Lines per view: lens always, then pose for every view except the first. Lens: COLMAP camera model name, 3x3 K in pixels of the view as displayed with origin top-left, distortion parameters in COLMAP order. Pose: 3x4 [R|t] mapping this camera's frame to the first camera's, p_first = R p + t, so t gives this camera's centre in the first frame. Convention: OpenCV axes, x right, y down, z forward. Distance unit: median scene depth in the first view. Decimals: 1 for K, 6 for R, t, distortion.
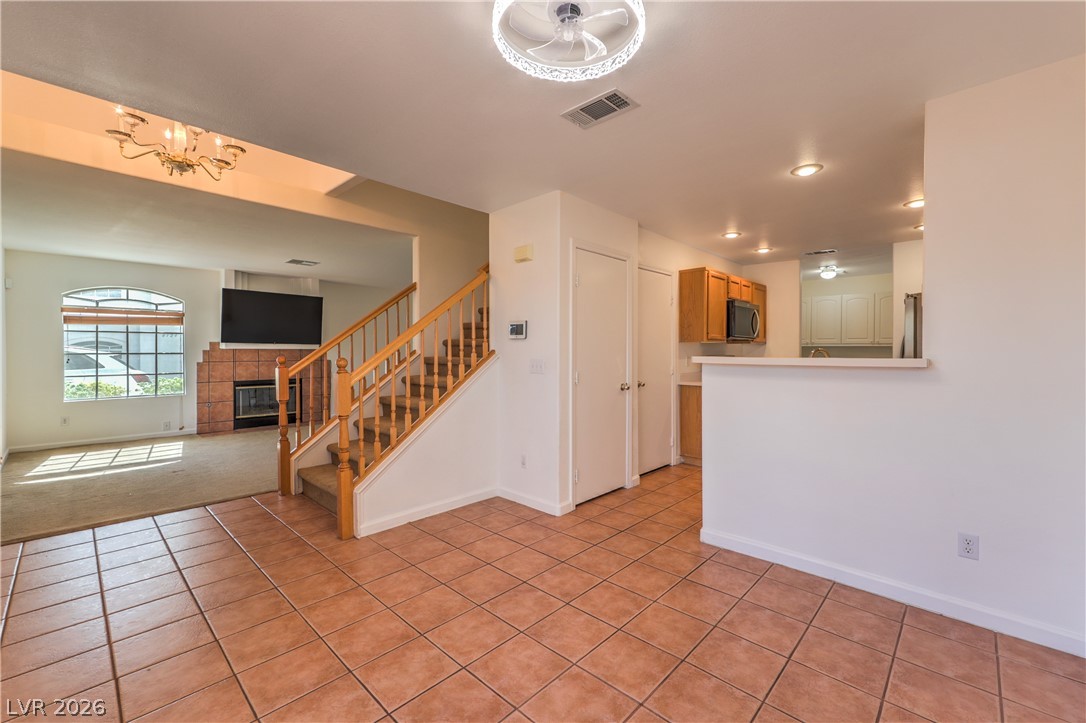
lens RADIAL K [[450.7, 0, 555.1], [0, 450.7, 354.2], [0, 0, 1]] dist [-0.001209, 0.000135]
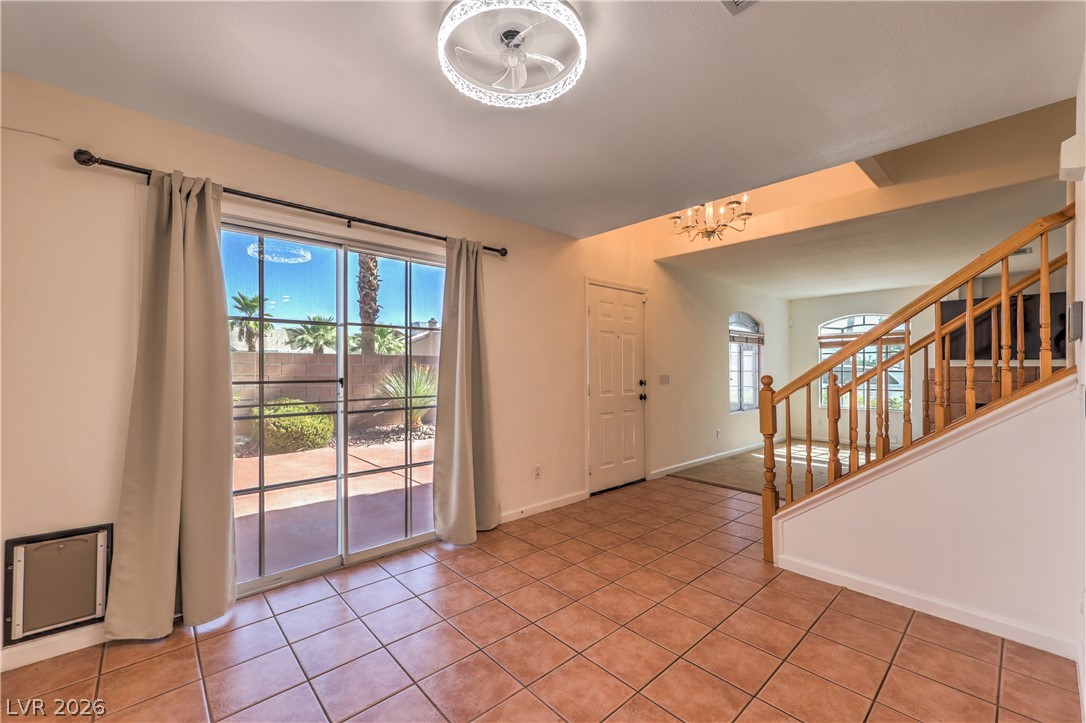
lens RADIAL K [[437.8, 0, 543.0], [0, 437.8, 361.5], [0, 0, 1]] dist [0.009755, 0.000051]
pose [[-0.080871, -0.018697, -0.996549, 0.482251], [-0.008255, 0.999802, -0.018088, 0.000953], [0.996690, 0.006764, -0.081009, 0.537997]]
